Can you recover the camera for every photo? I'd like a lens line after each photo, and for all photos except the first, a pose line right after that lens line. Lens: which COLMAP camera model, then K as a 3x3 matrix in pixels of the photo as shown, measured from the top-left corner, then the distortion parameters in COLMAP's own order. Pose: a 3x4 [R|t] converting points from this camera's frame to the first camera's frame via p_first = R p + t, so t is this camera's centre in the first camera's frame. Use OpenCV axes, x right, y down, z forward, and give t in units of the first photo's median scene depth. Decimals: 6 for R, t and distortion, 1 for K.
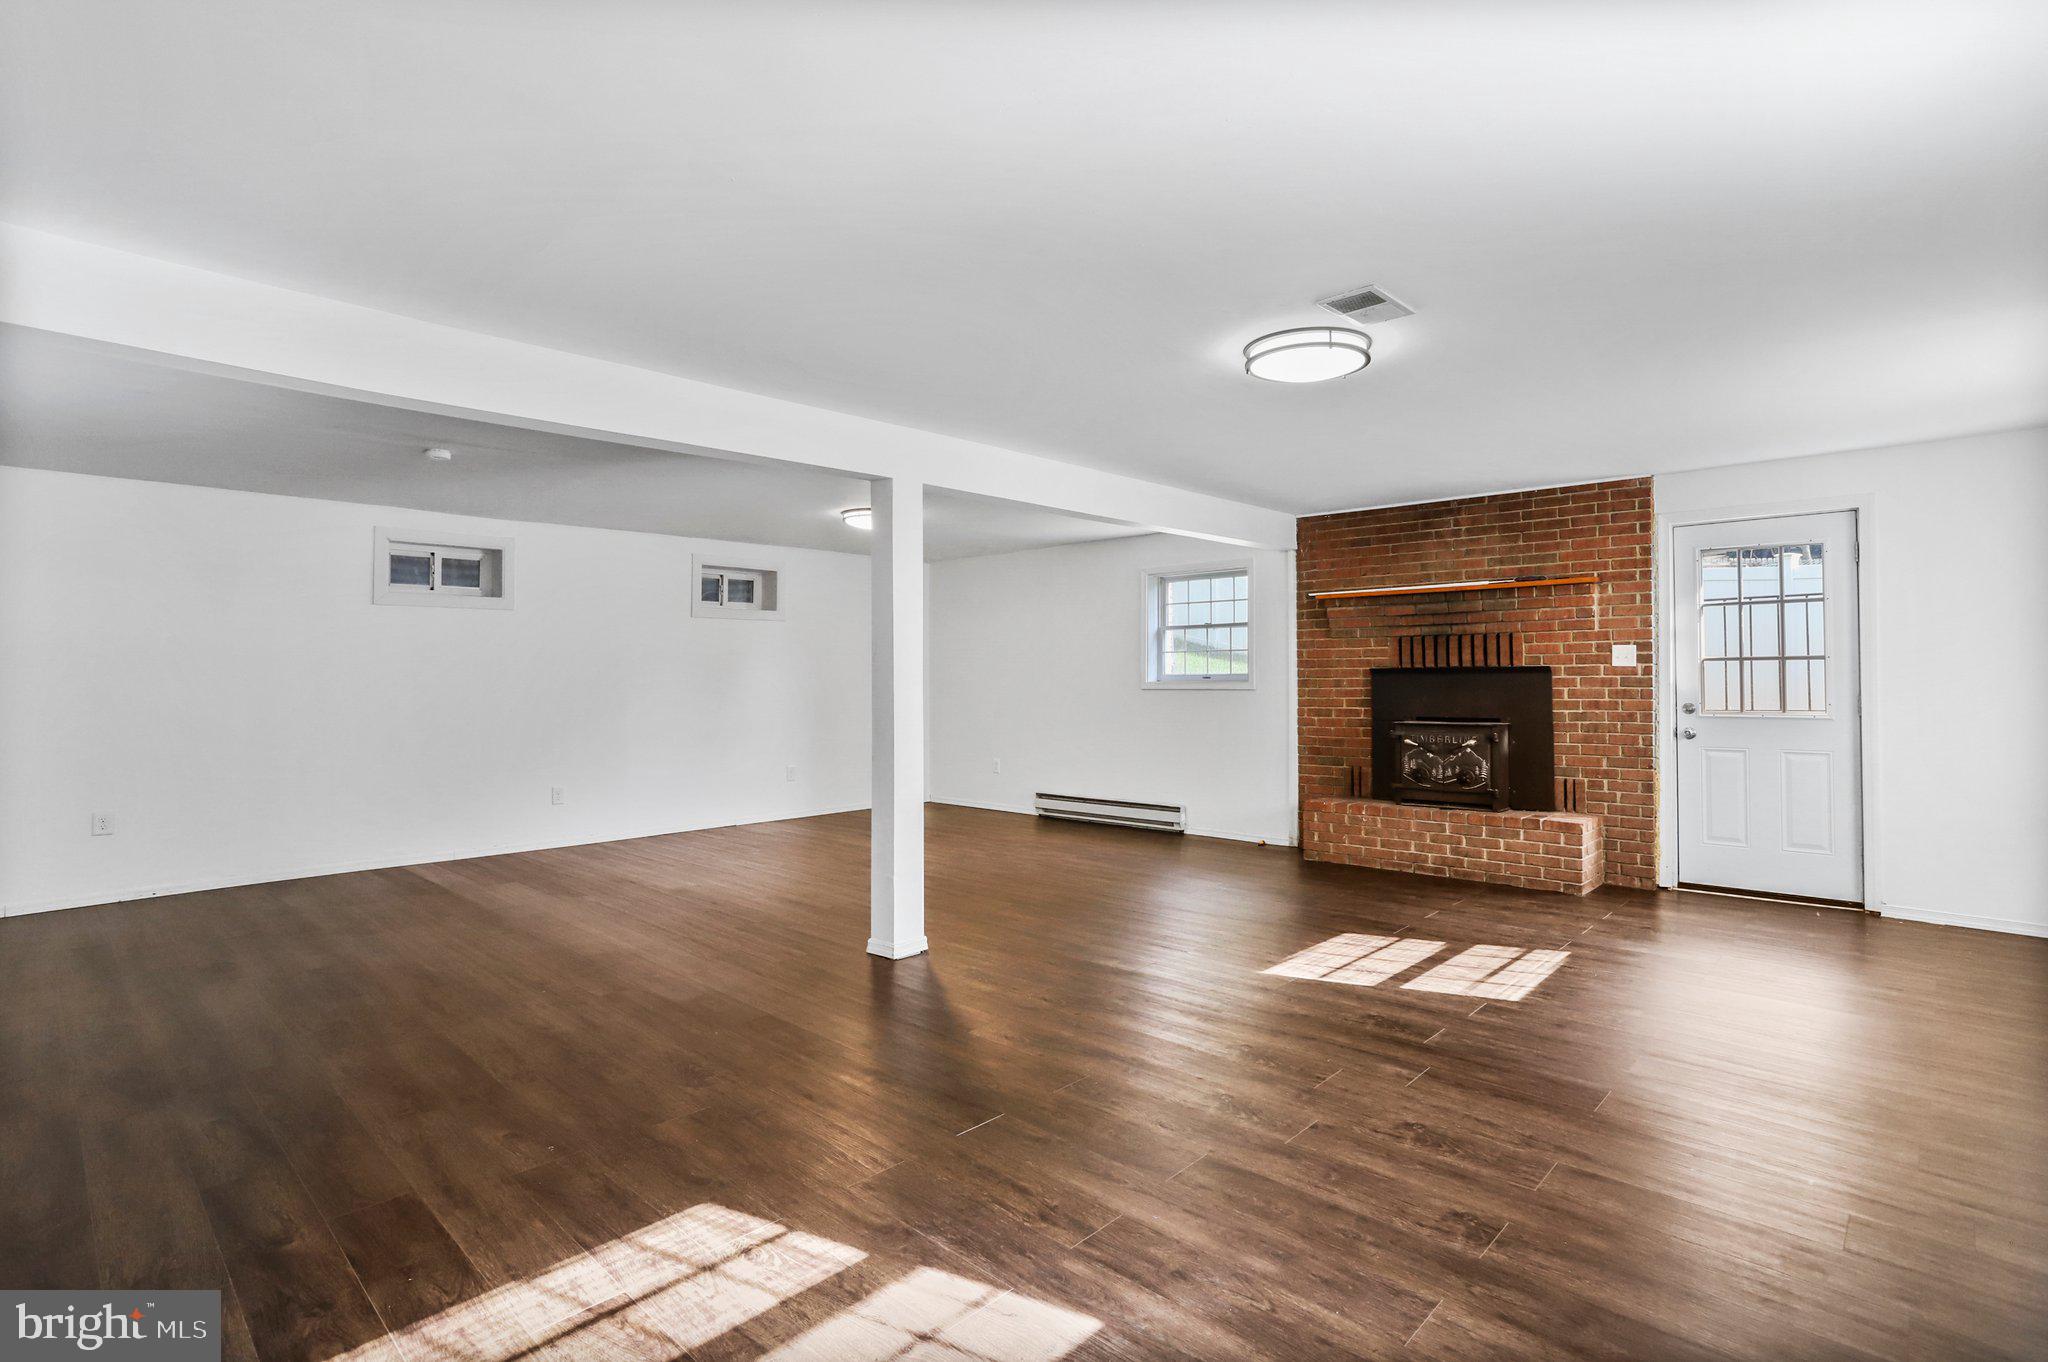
lens RADIAL K [[993.6, 0, 1021.6], [0, 993.6, 664.9], [0, 0, 1]] dist [-0.022587, 0.003161]
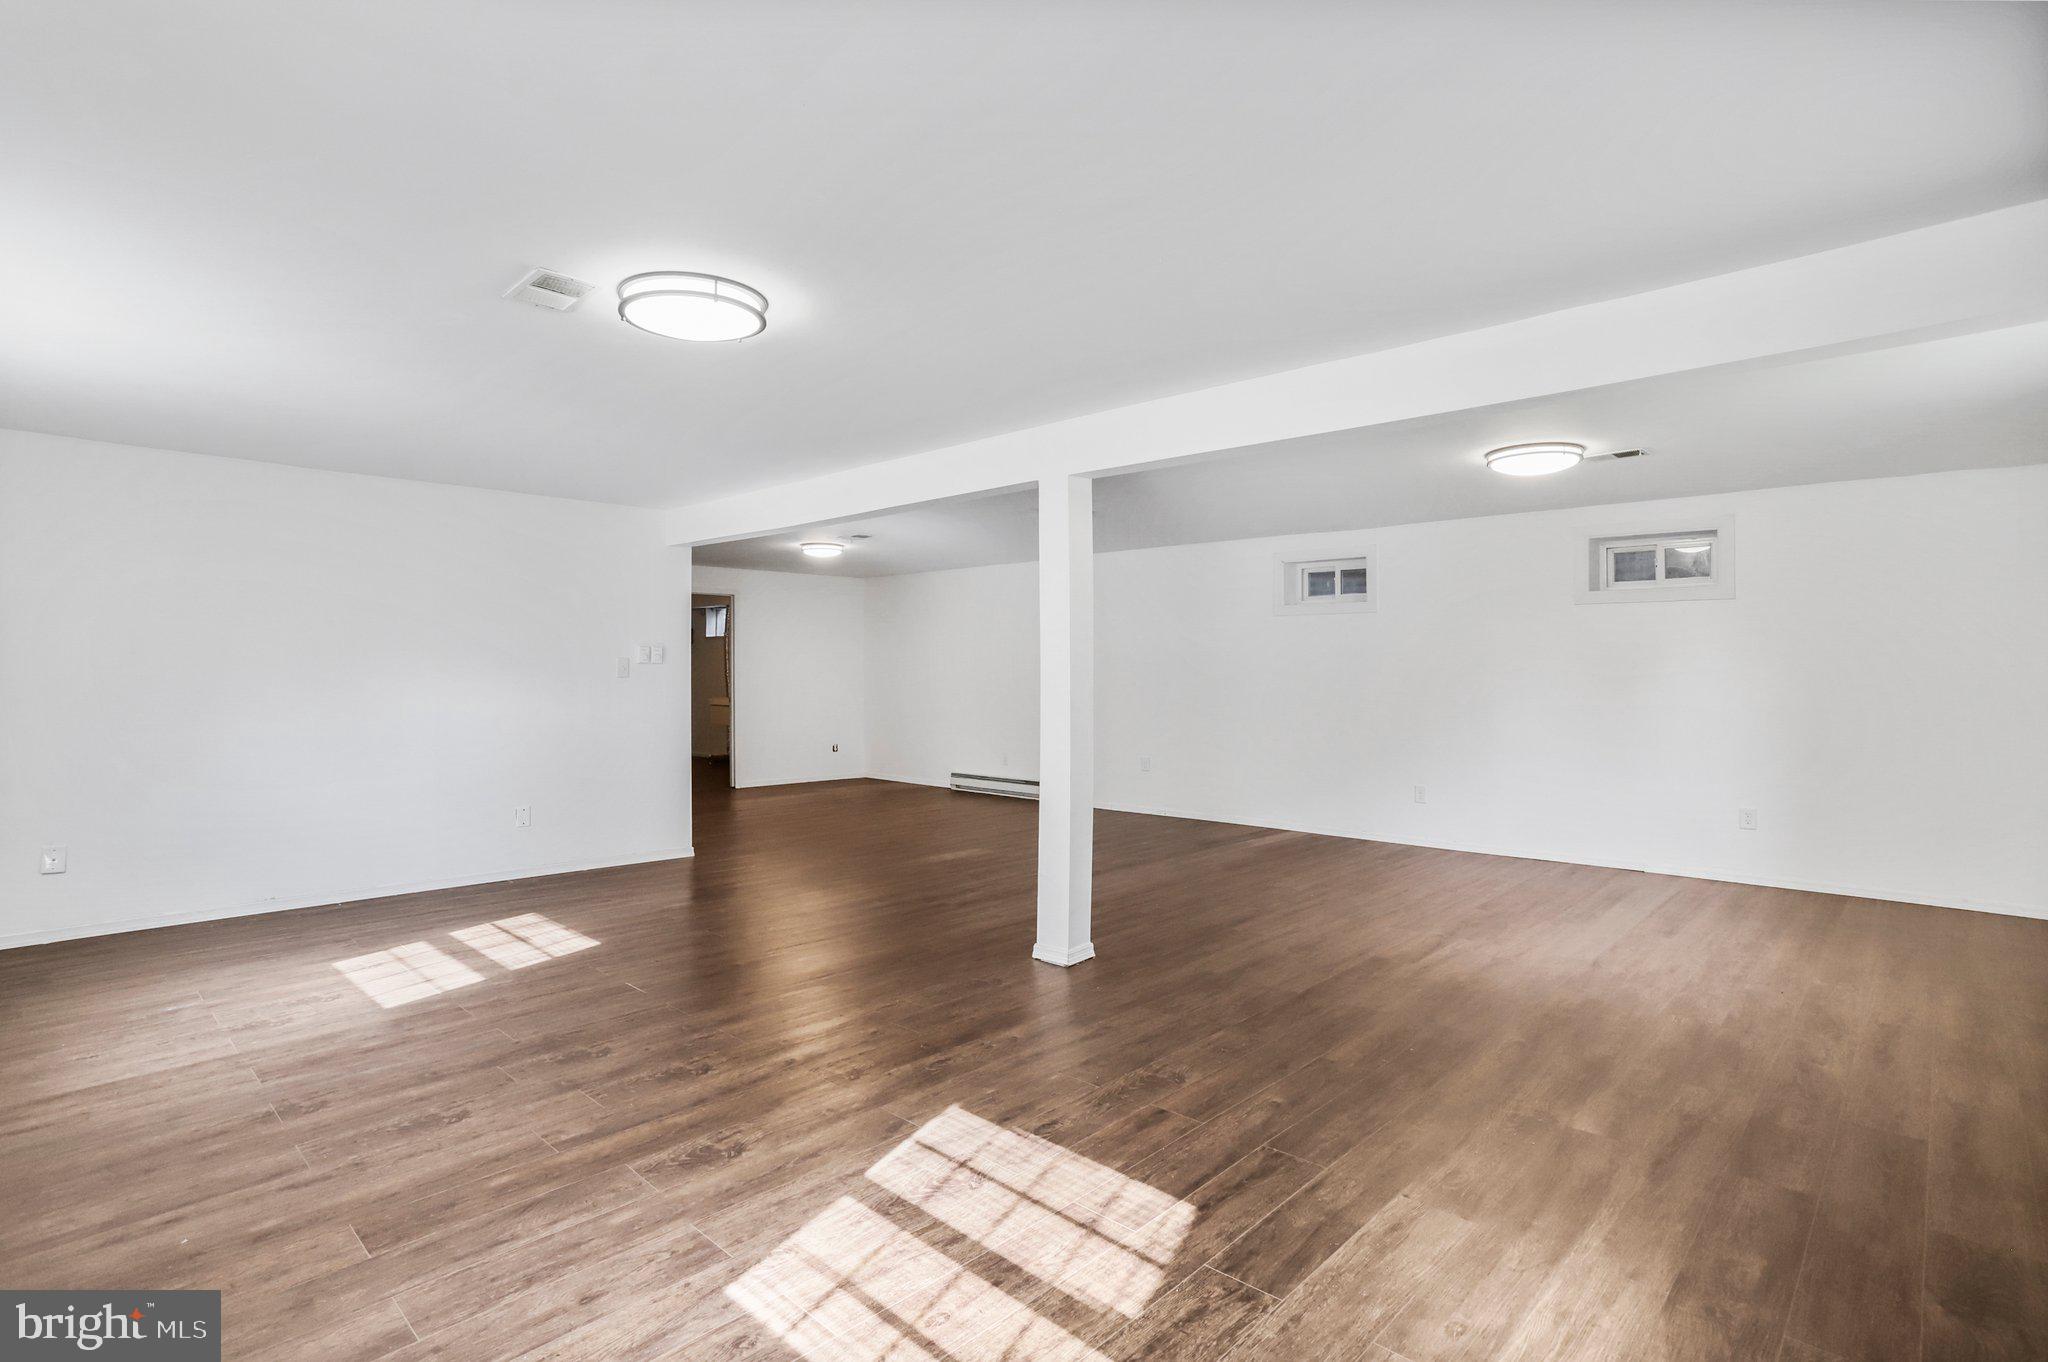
lens RADIAL K [[993.6, 0, 1018.4], [0, 993.6, 676.2], [0, 0, 1]] dist [-0.022587, 0.003161]
pose [[-0.004284, 0.006858, -0.999967, 1.061202], [0.005976, 0.999959, 0.006832, 0.008529], [0.999973, -0.005946, -0.004325, 1.201182]]
